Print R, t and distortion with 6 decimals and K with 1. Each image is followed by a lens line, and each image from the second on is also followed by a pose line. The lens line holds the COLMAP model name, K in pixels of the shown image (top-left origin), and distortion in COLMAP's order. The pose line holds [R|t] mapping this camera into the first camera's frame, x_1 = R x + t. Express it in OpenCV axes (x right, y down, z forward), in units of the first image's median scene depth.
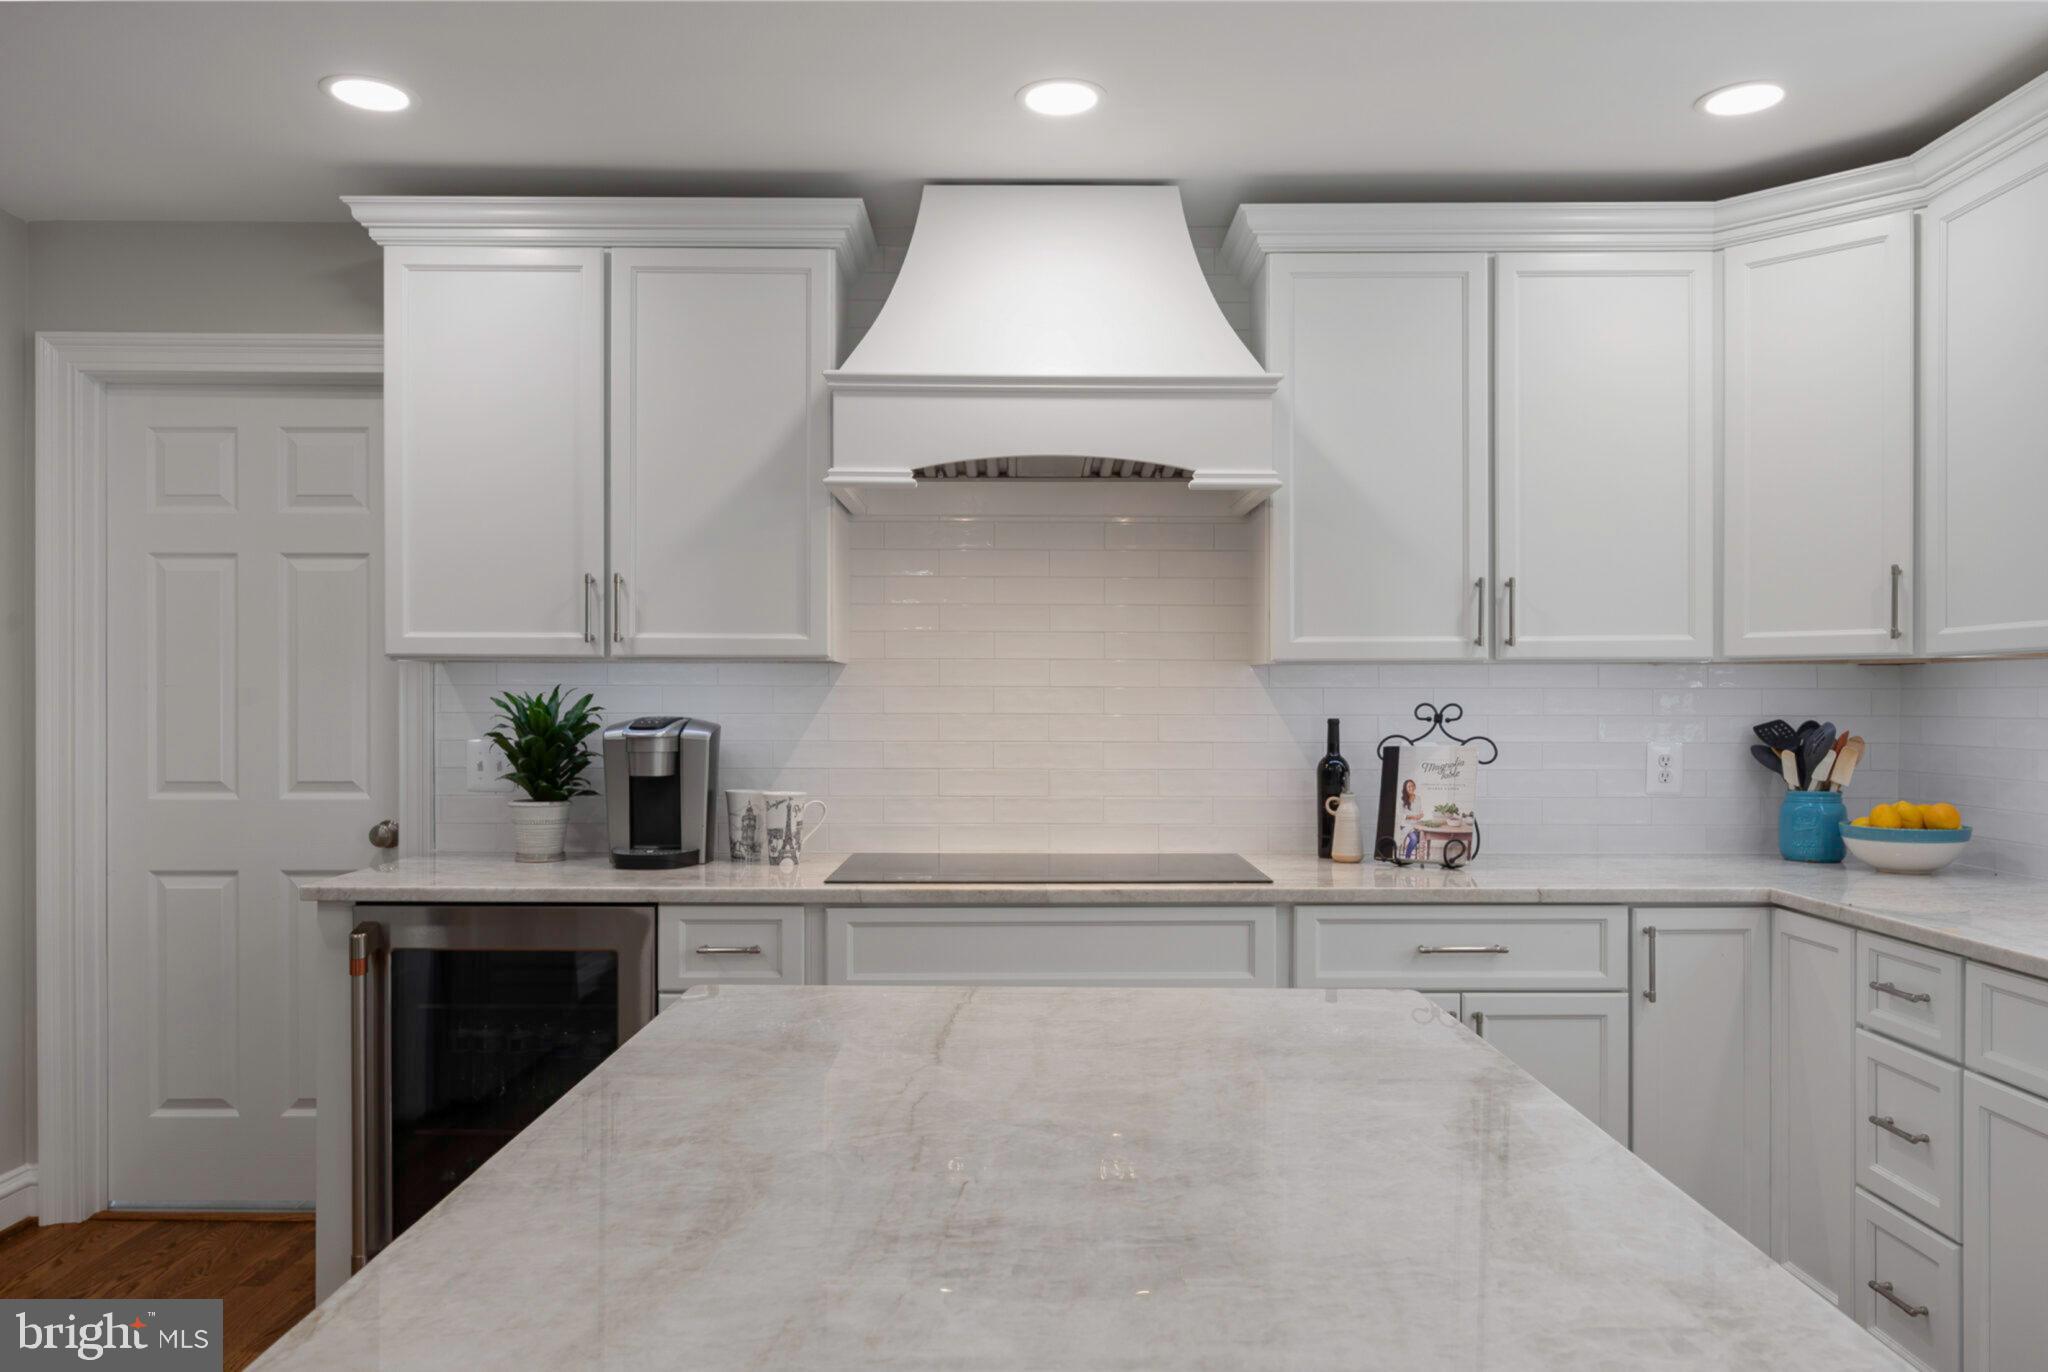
lens RADIAL K [[1402.9, 0, 1023.8], [0, 1402.9, 700.6], [0, 0, 1]] dist [0.001991, -0.001768]
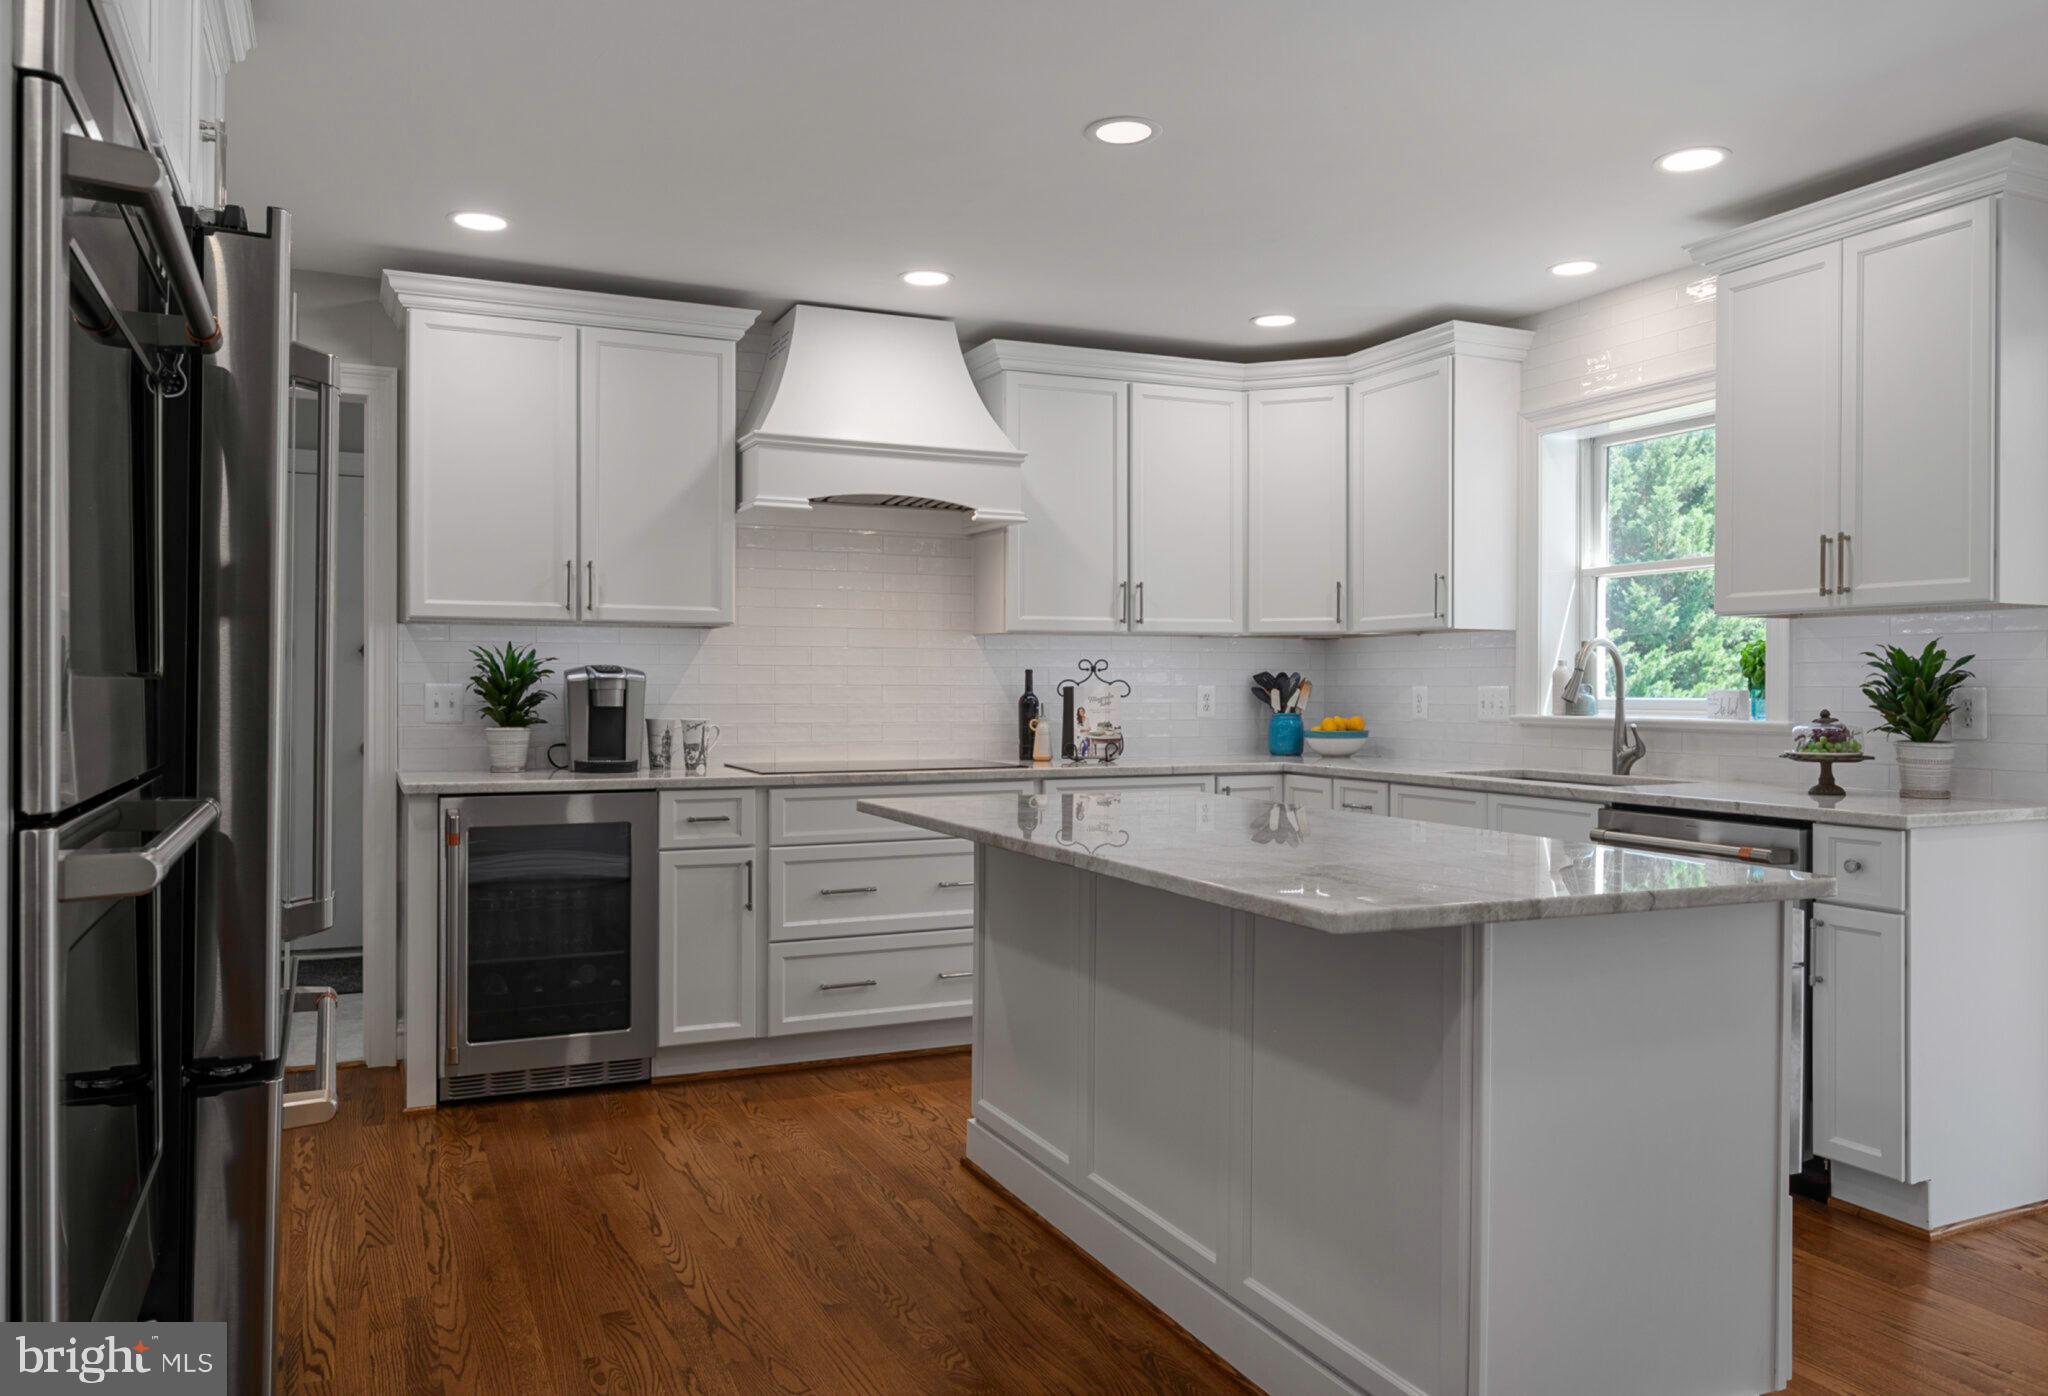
lens RADIAL K [[1457.5, 0, 1024.3], [0, 1457.5, 688.2], [0, 0, 1]] dist [-0.006233, 0.000011]
pose [[0.904138, -0.002250, 0.427234, -0.499503], [0.001881, 0.999997, 0.001287, 0.033453], [-0.427236, -0.000360, 0.904140, -0.474973]]
